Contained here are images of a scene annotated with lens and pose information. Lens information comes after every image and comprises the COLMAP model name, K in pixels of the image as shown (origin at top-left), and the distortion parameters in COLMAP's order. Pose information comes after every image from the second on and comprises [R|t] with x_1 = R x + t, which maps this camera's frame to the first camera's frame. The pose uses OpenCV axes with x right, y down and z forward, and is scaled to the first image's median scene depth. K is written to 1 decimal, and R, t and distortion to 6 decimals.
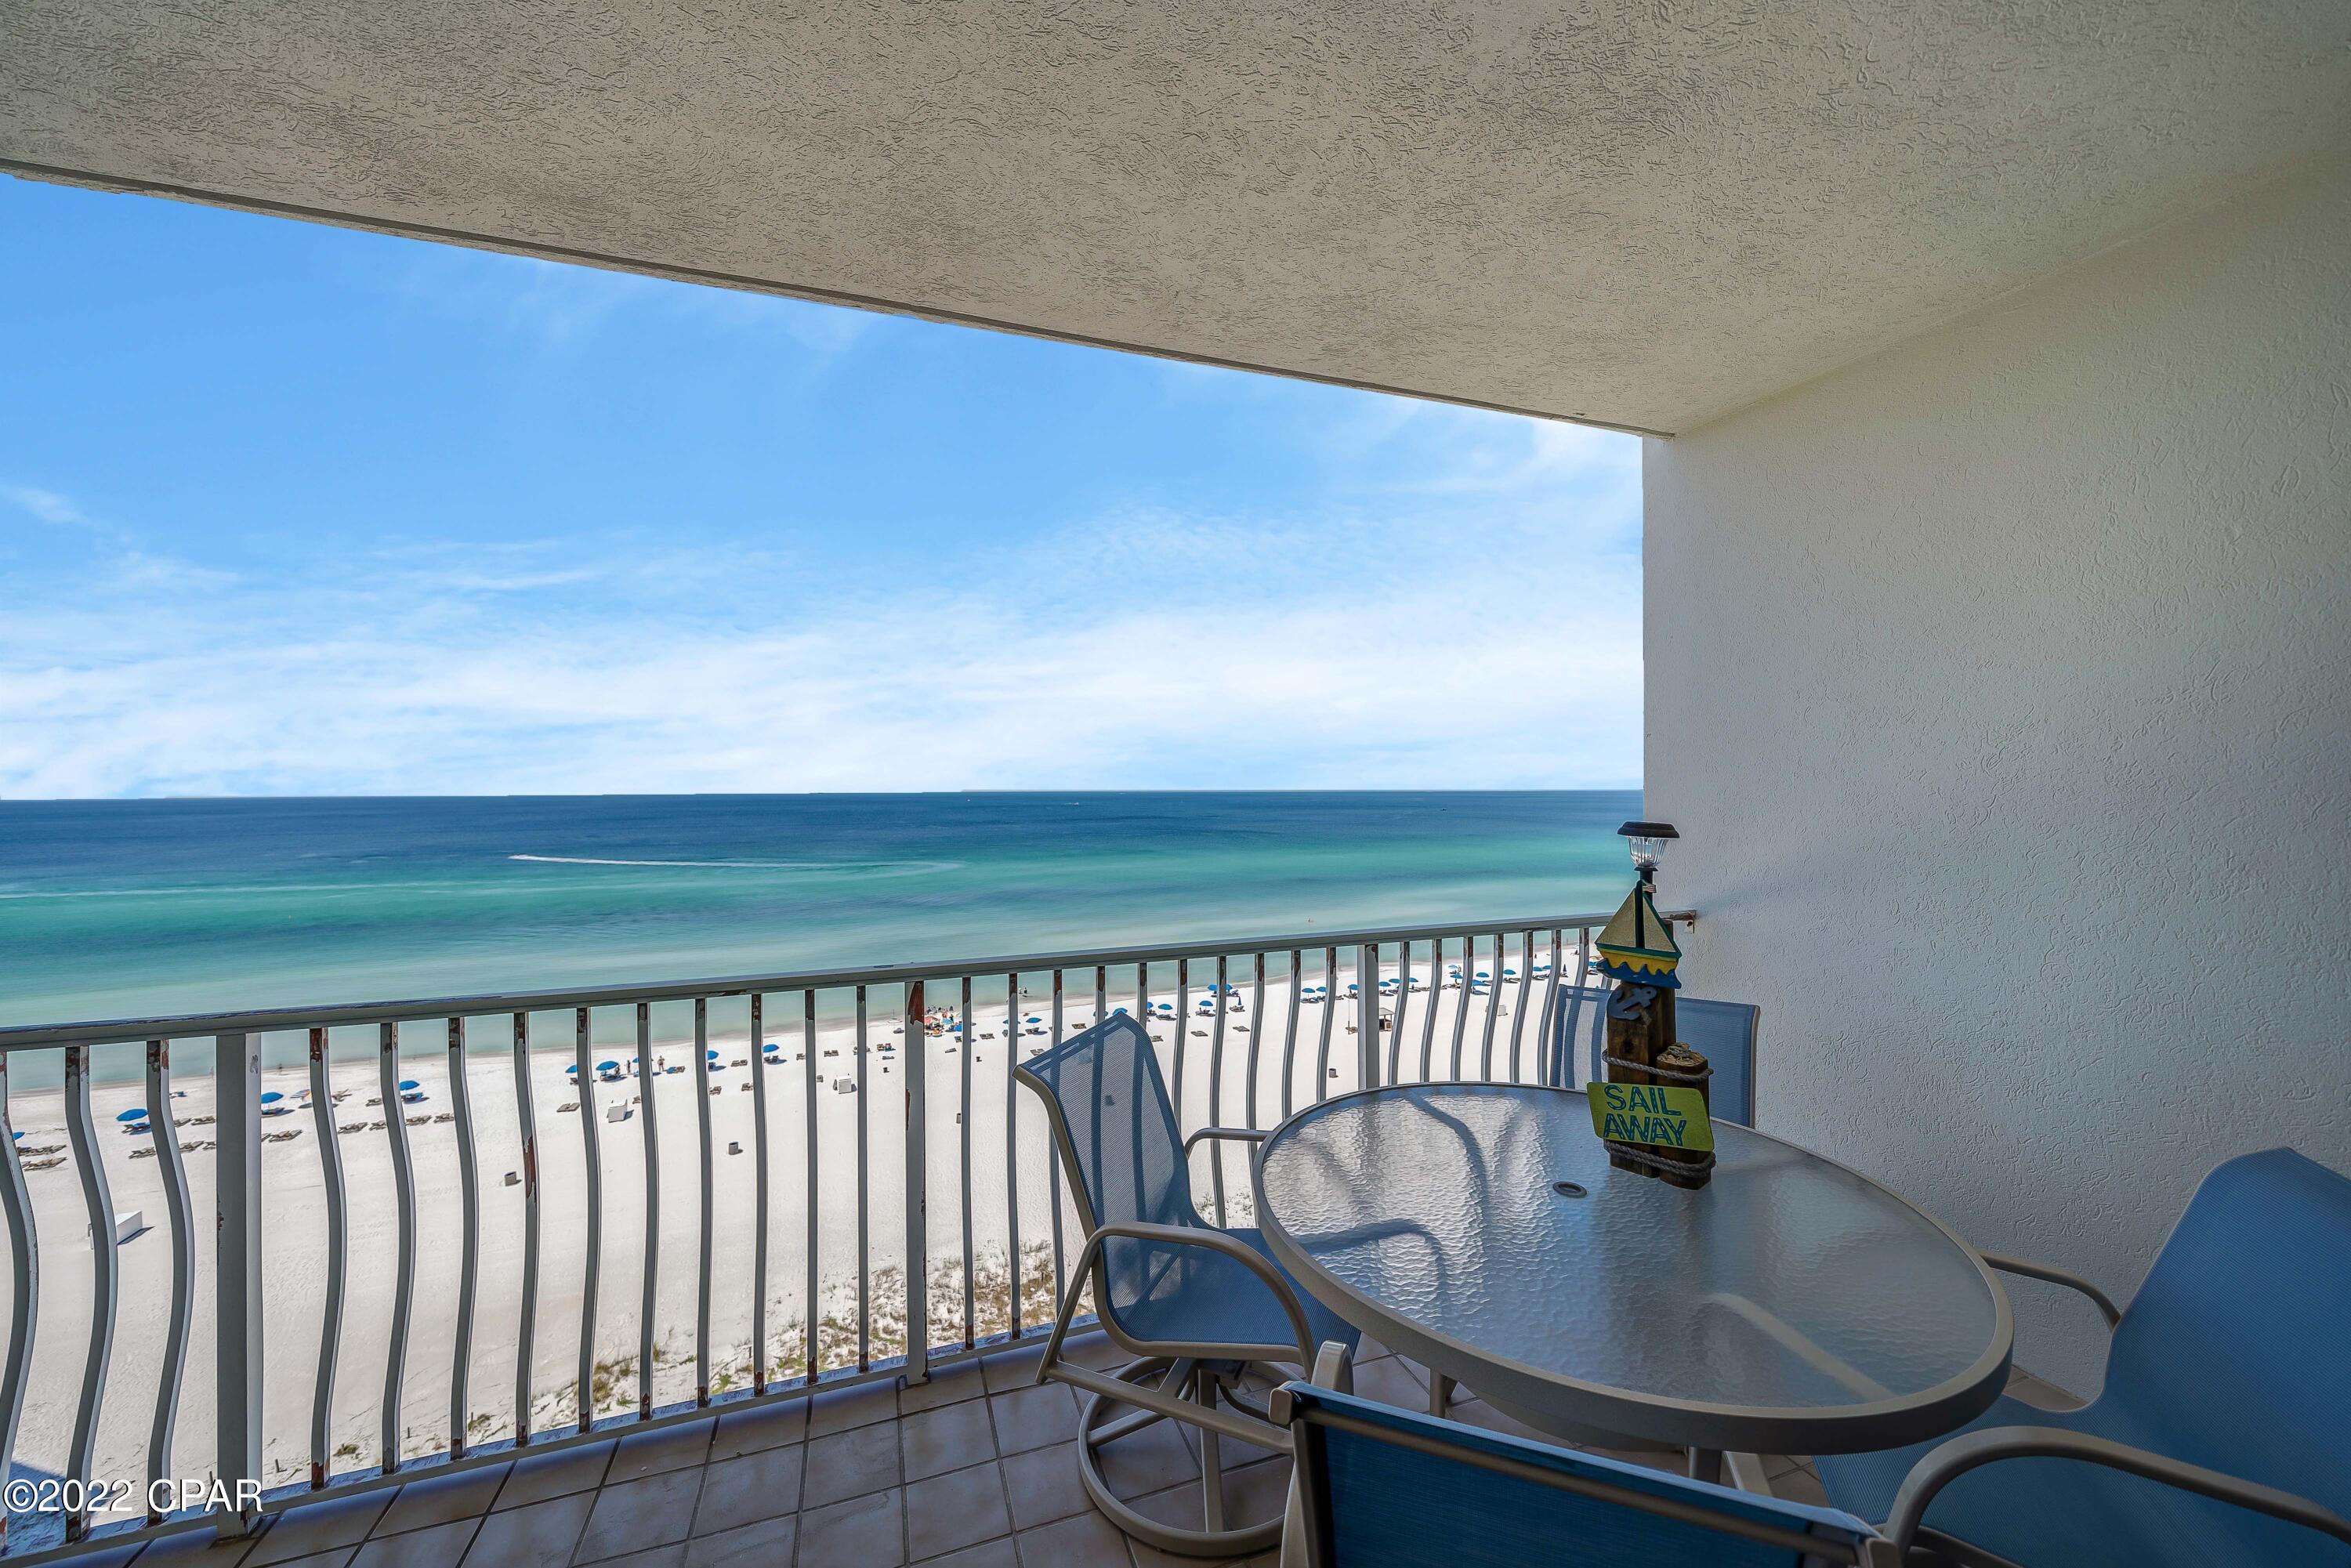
lens RADIAL K [[825.1, 0, 1162.7], [0, 825.1, 789.1], [0, 0, 1]] dist [-0.003009, -0.000010]
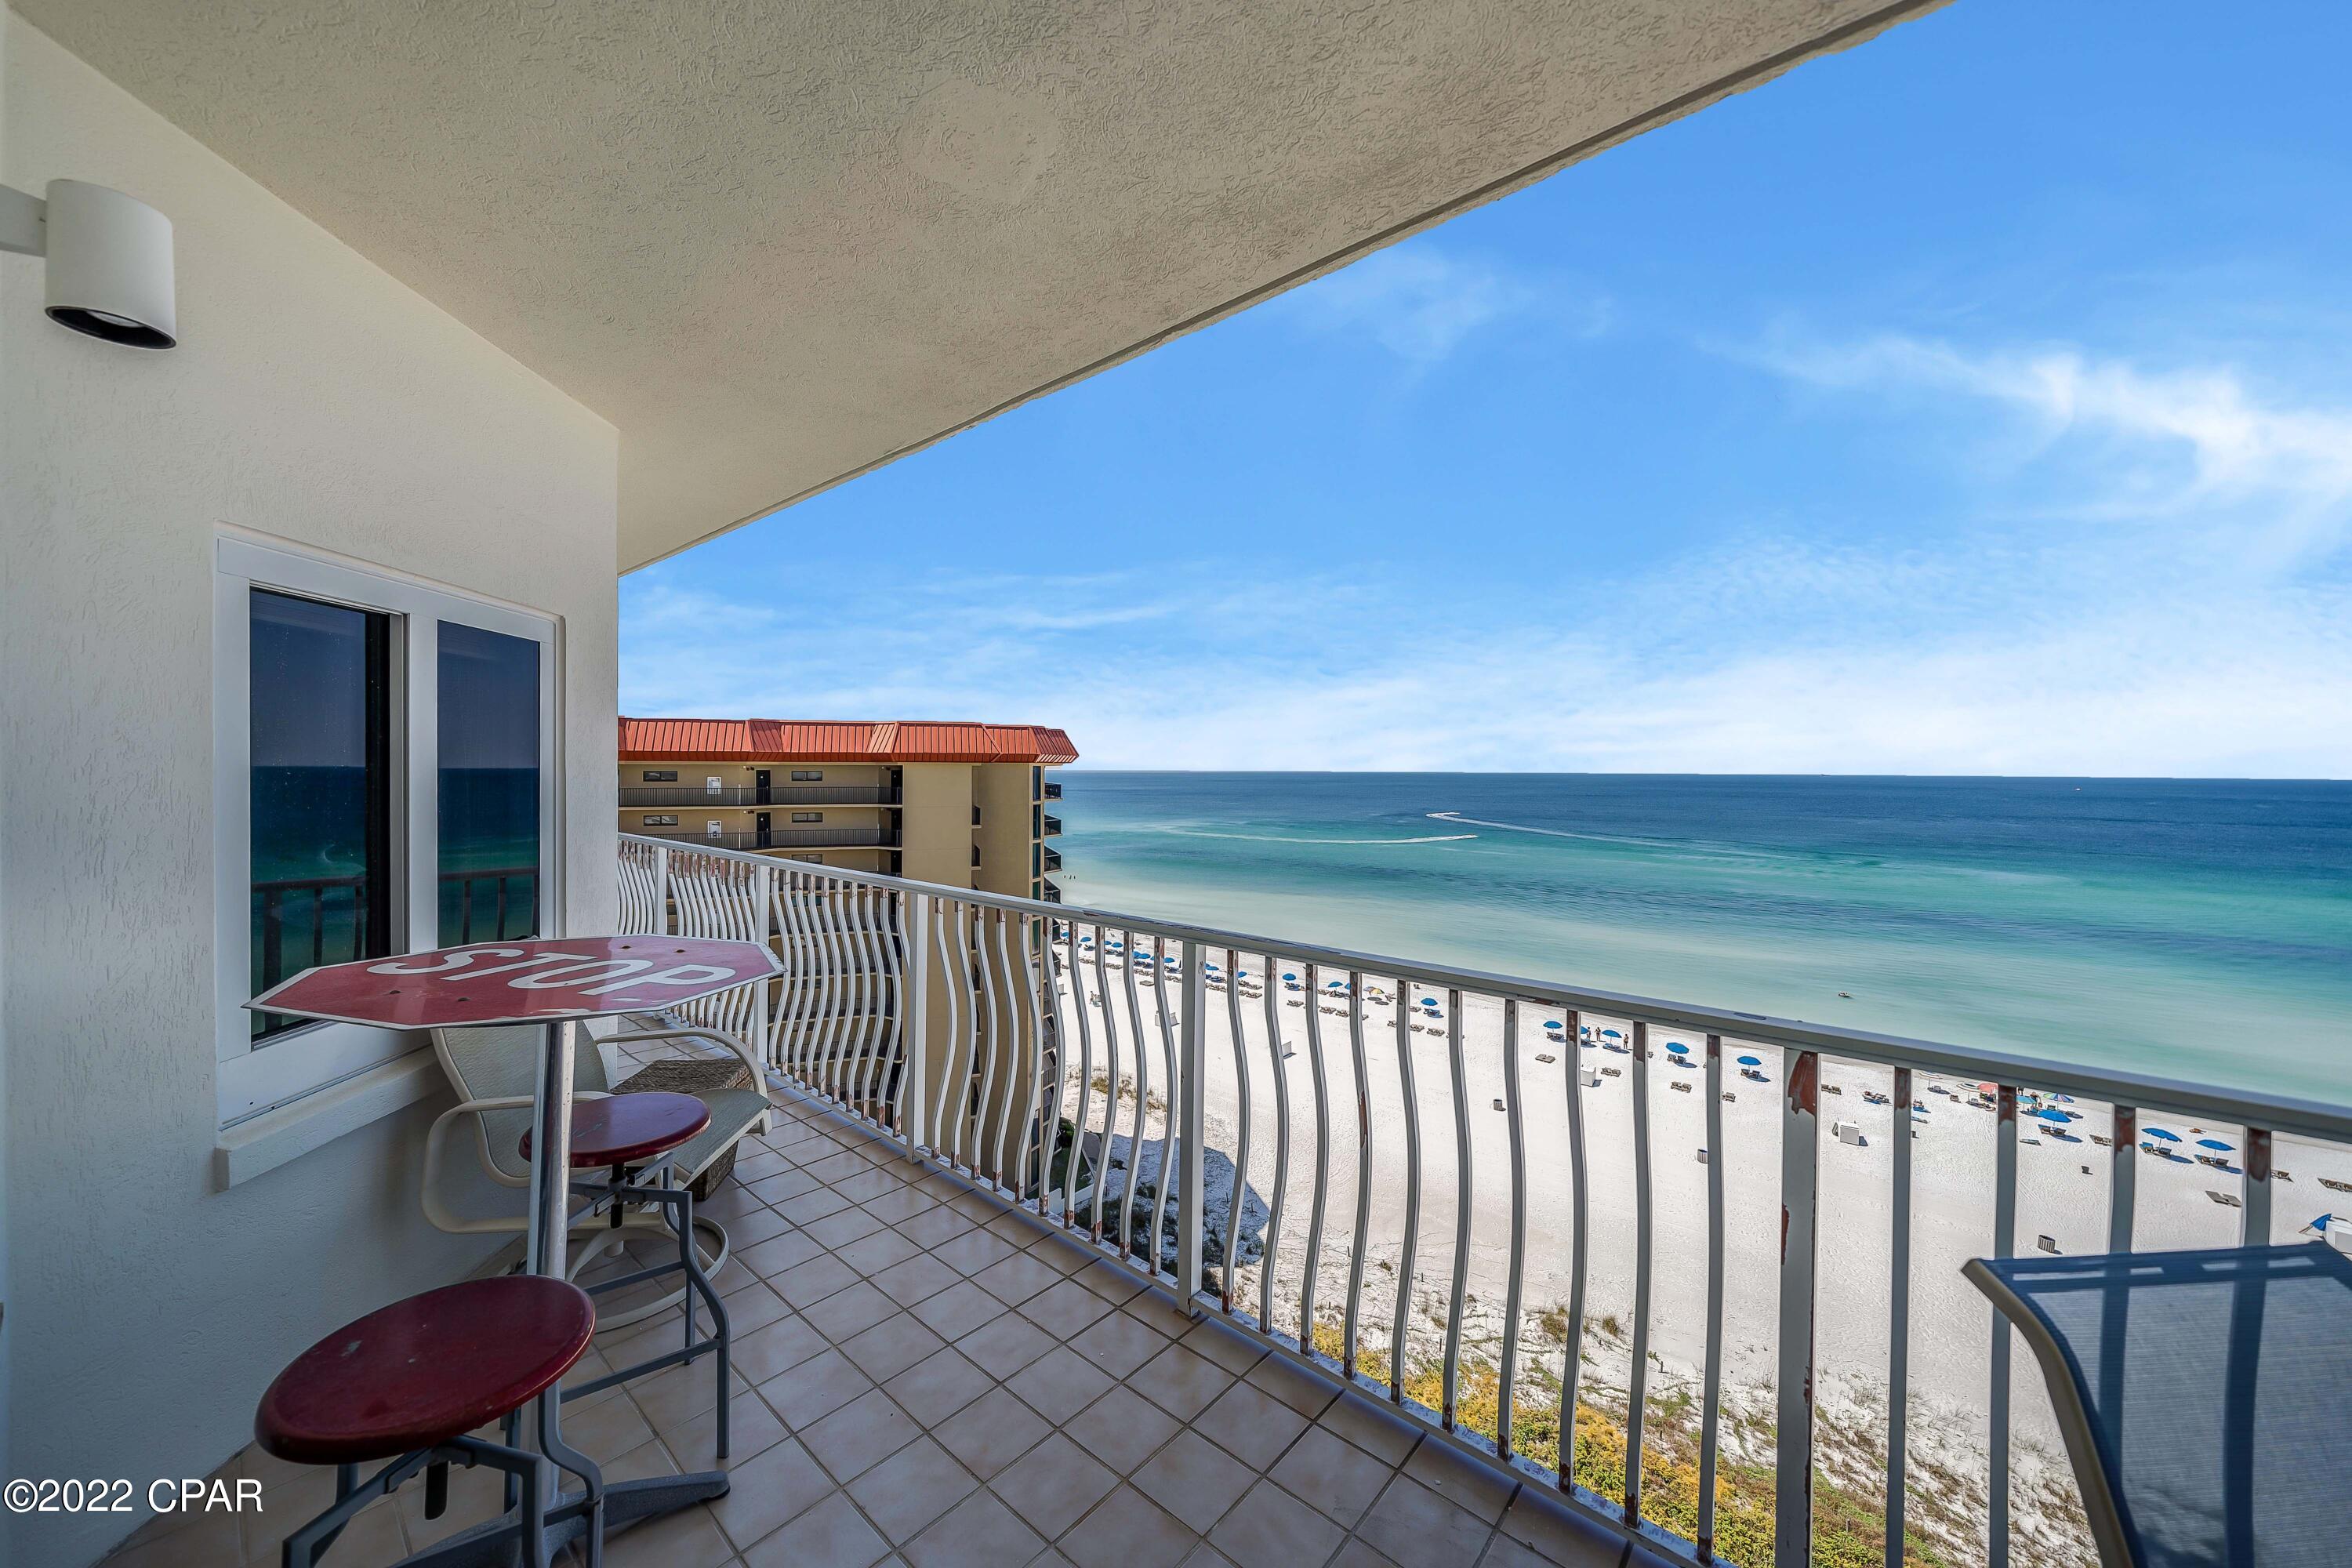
lens RADIAL K [[848.7, 0, 1164.0], [0, 848.7, 773.2], [0, 0, 1]] dist [-0.004734, -0.000112]
pose [[0.495111, 0.014448, -0.868709, 0.038331], [-0.009550, 0.999892, 0.011187, 0.005215], [0.868777, 0.002757, 0.495196, 0.213000]]
